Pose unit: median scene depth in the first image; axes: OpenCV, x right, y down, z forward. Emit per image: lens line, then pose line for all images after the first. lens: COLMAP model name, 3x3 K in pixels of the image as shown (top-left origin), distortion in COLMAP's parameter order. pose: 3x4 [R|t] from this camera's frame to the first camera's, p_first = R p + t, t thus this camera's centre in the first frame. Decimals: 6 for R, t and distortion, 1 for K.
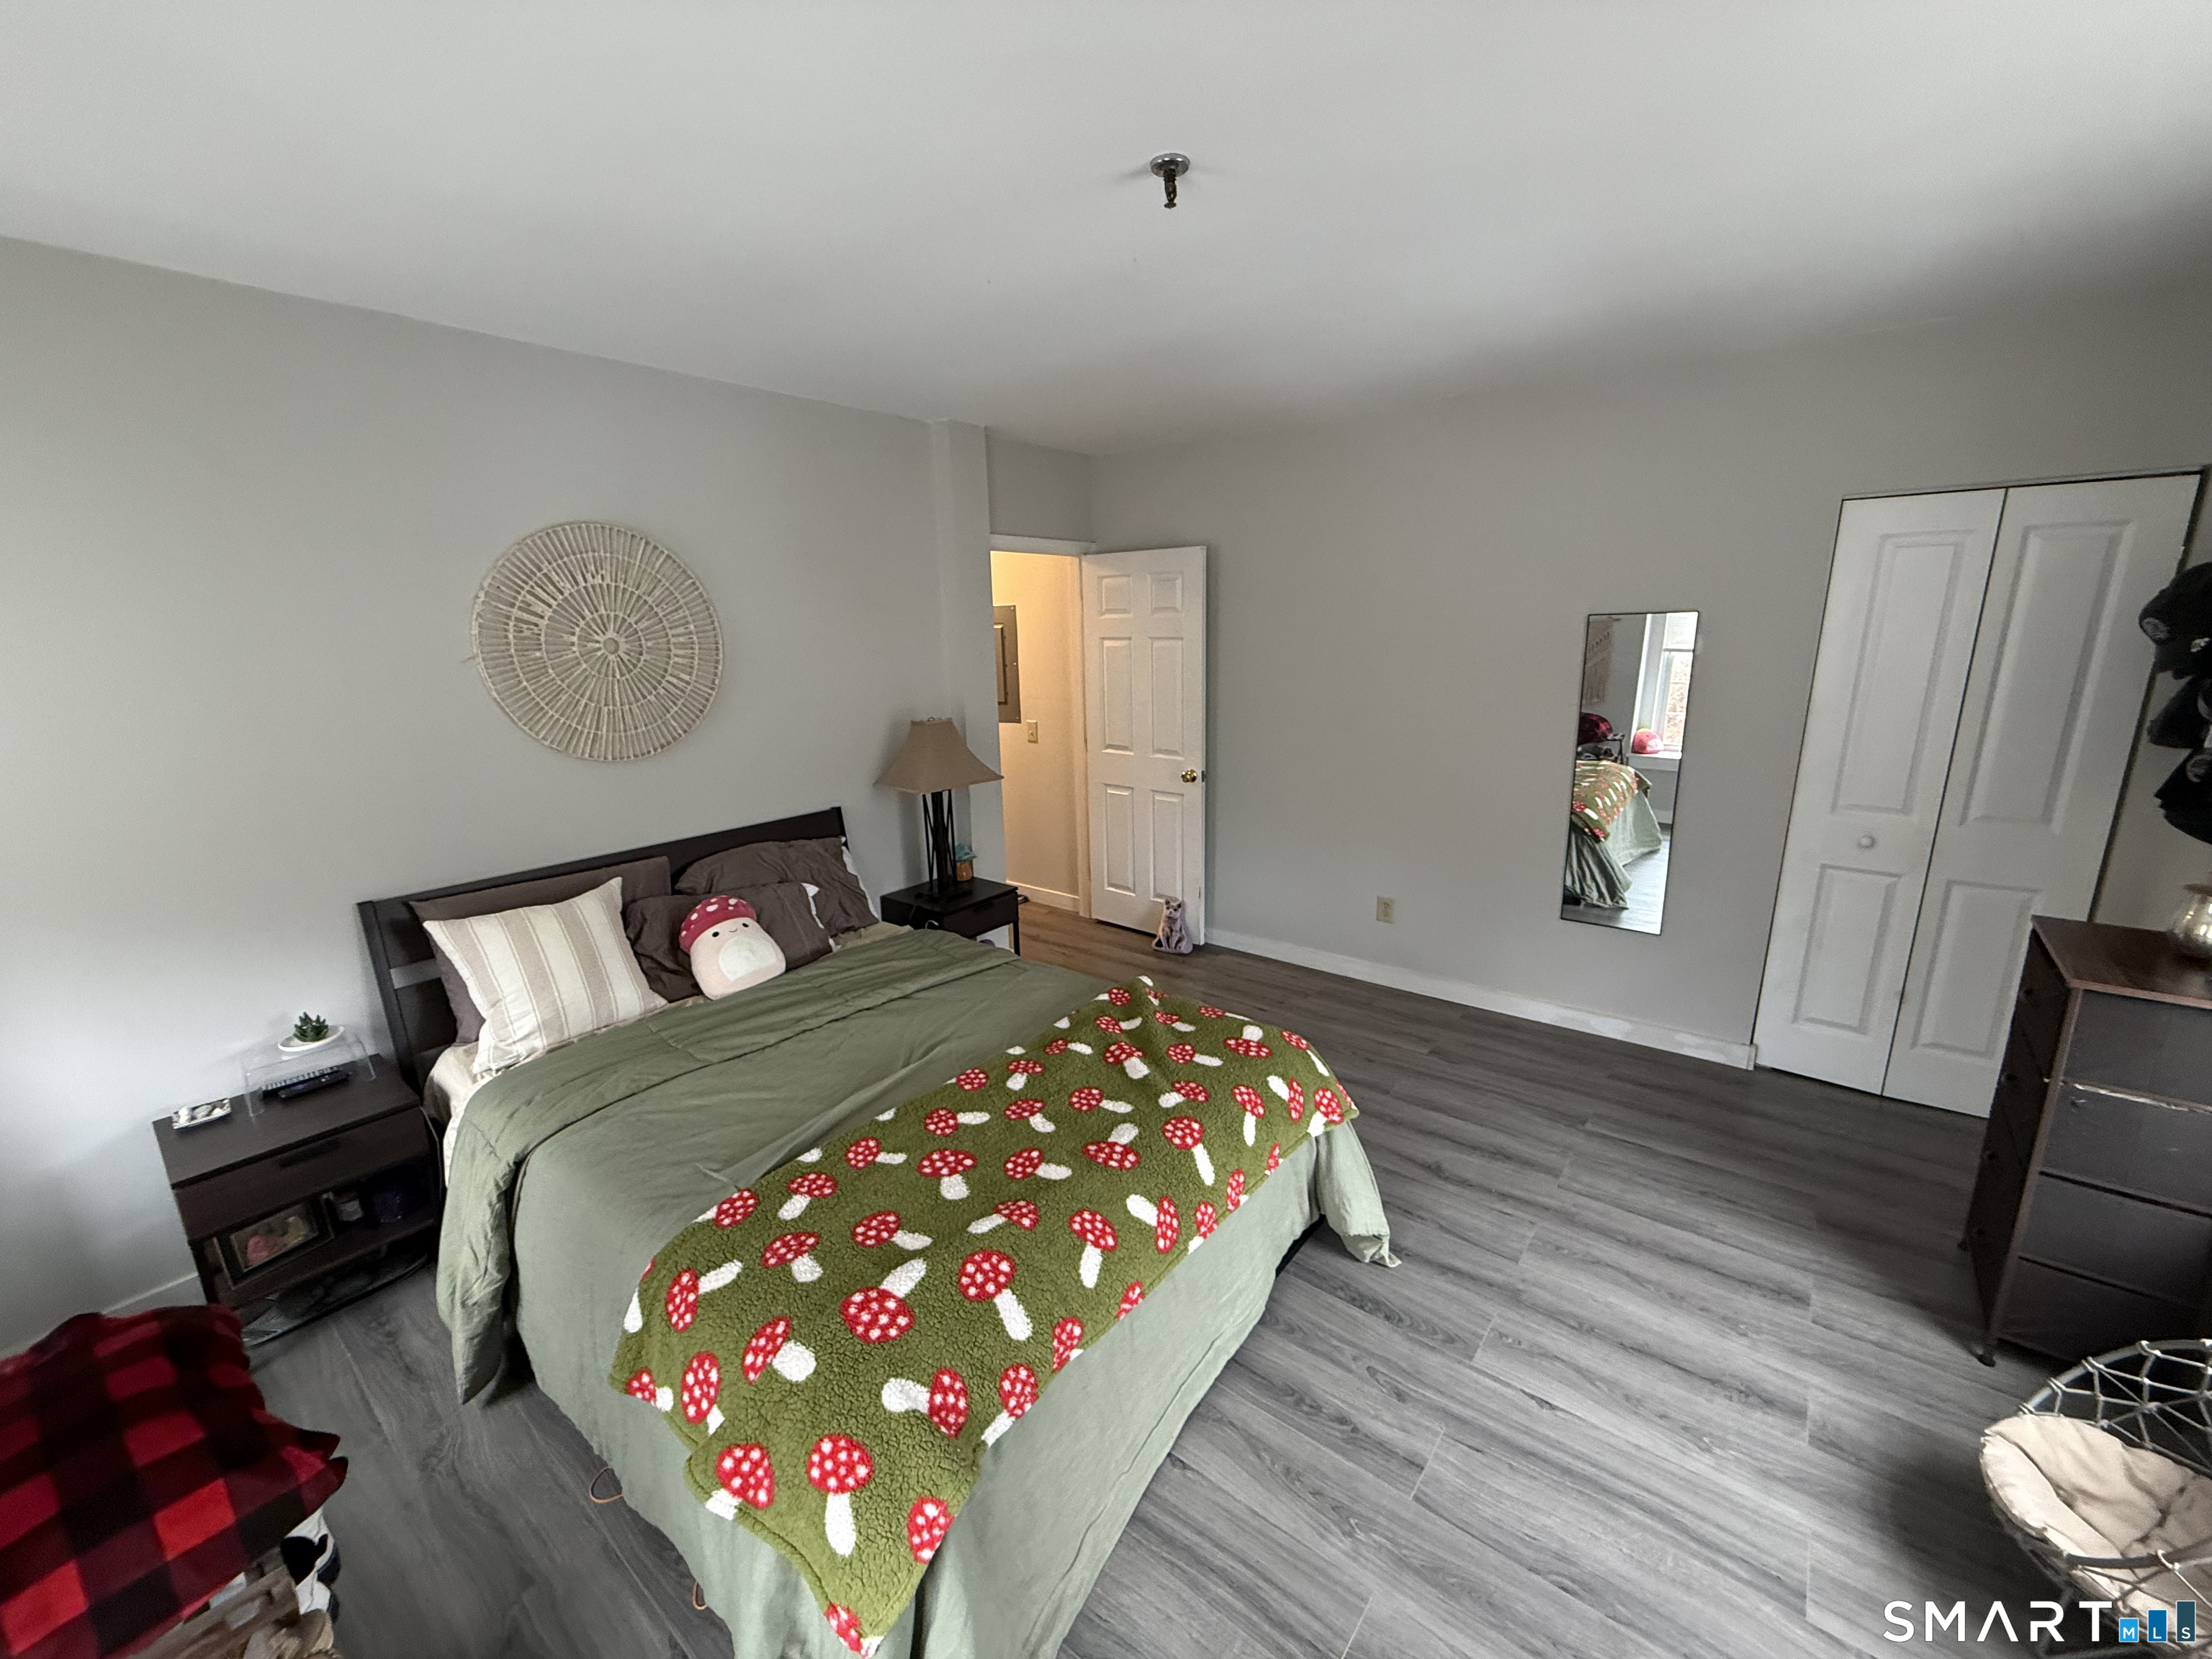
lens RADIAL K [[880.7, 0, 1108.7], [0, 880.7, 825.5], [0, 0, 1]] dist [-0.000018, -0.000297]
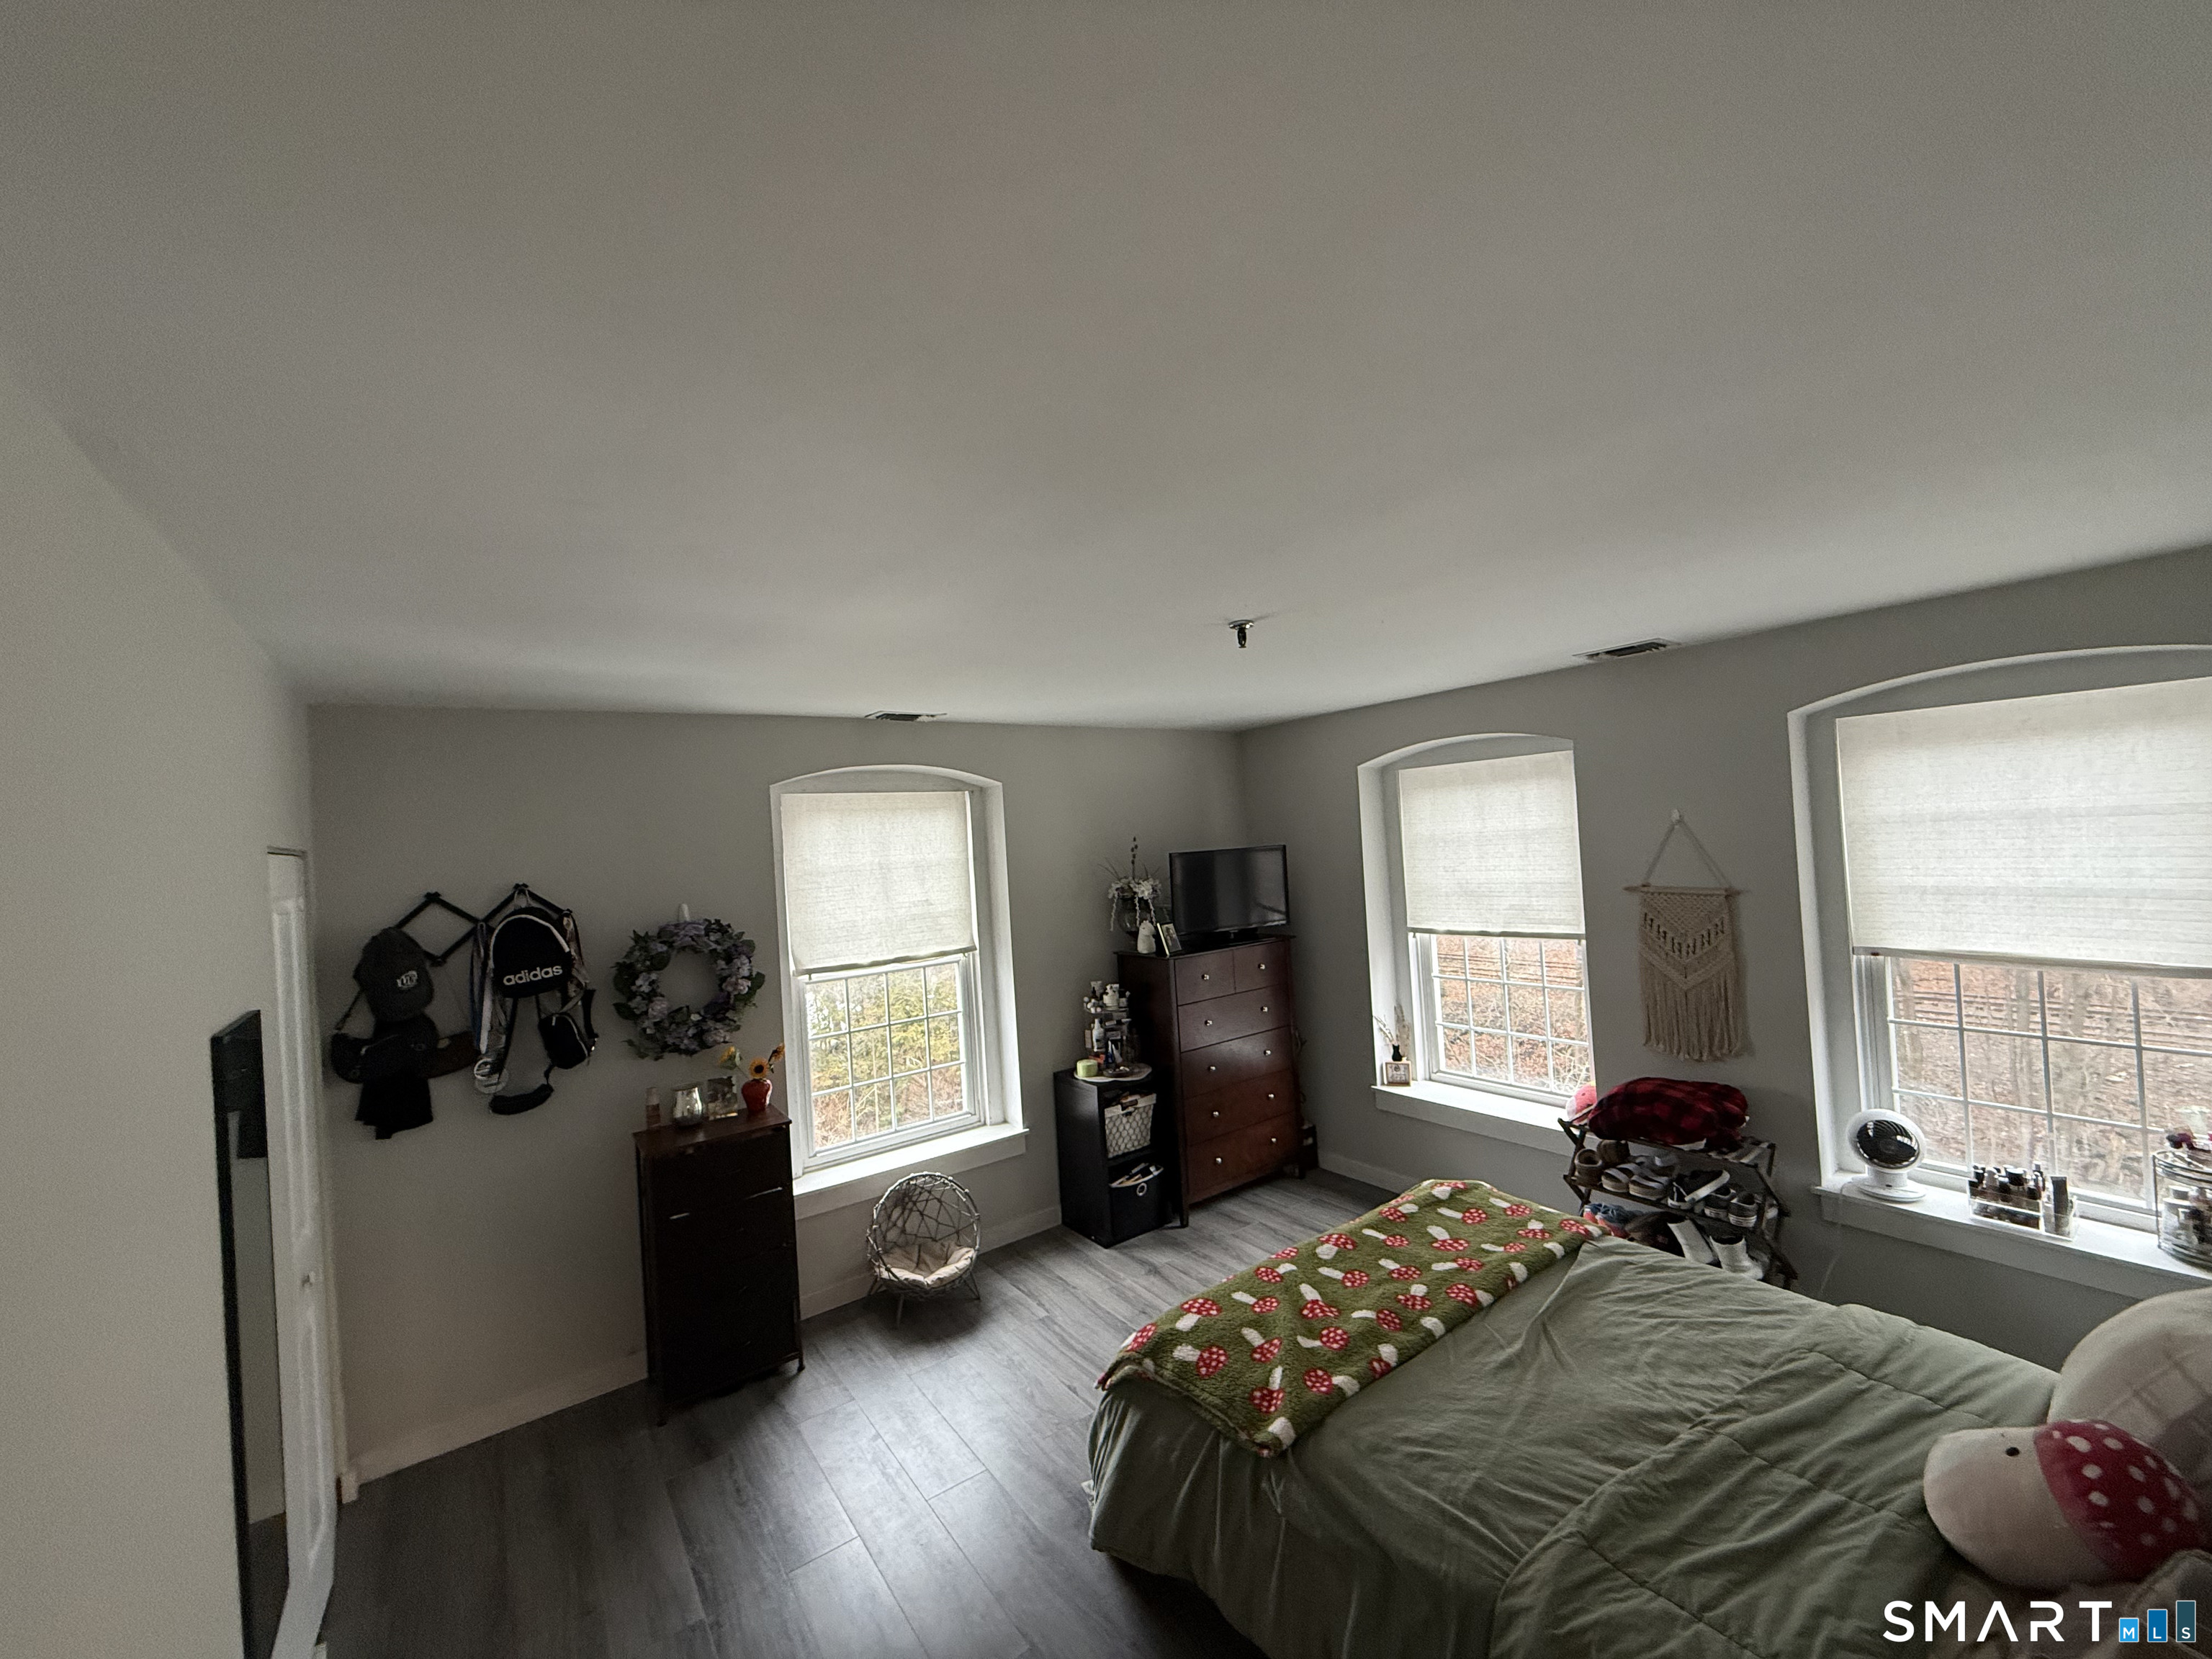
lens RADIAL K [[880.7, 0, 1103.1], [0, 880.7, 829.3], [0, 0, 1]] dist [-0.000018, -0.000297]
pose [[-0.955209, 0.081284, 0.284551, -0.091393], [0.146616, 0.965221, 0.216452, -0.619977], [-0.257061, 0.248476, -0.933905, 2.092643]]
